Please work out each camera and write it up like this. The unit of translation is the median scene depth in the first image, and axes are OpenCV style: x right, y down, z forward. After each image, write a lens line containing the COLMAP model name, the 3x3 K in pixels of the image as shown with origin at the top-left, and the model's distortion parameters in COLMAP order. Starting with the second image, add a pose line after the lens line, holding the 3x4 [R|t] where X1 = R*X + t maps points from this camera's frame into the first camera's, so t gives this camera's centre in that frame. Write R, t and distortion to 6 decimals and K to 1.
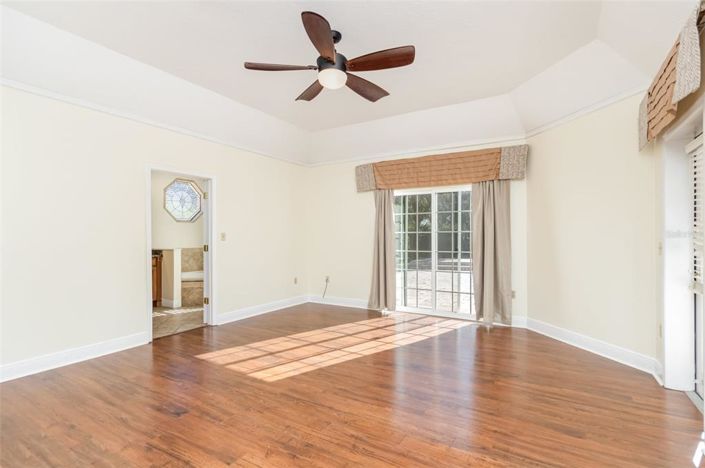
lens RADIAL K [[342.2, 0, 356.0], [0, 342.2, 236.2], [0, 0, 1]] dist [0.003799, -0.001436]
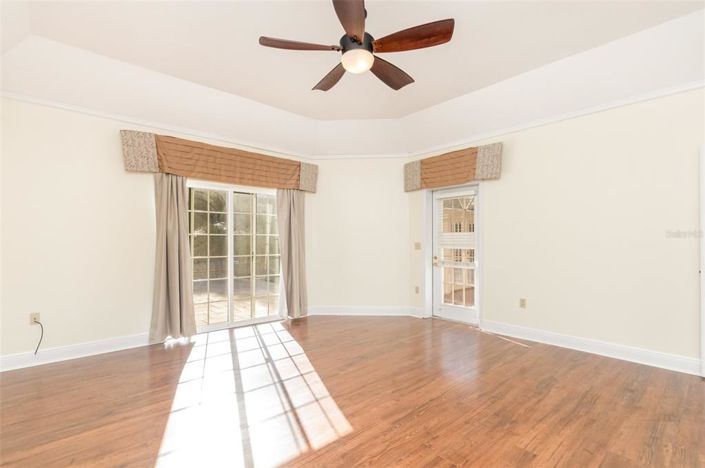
lens RADIAL K [[342.2, 0, 353.8], [0, 342.2, 237.7], [0, 0, 1]] dist [0.003799, -0.001436]
pose [[0.281286, 0.009243, 0.959579, -0.731399], [0.002890, 0.999941, -0.010478, 0.009088], [-0.959620, 0.005720, 0.281243, 0.592010]]
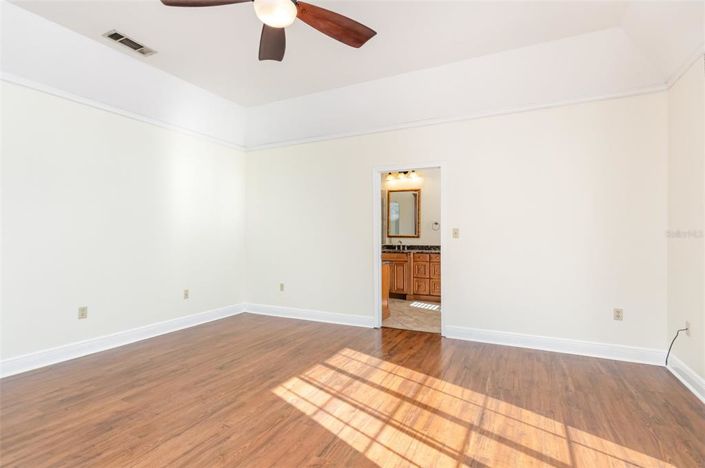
lens RADIAL K [[342.2, 0, 354.5], [0, 342.2, 234.3], [0, 0, 1]] dist [0.003799, -0.001436]
pose [[0.091006, -0.001194, -0.995850, 0.502530], [-0.001846, 0.999997, -0.001368, 0.011160], [0.995849, 0.001962, 0.091003, 0.856554]]
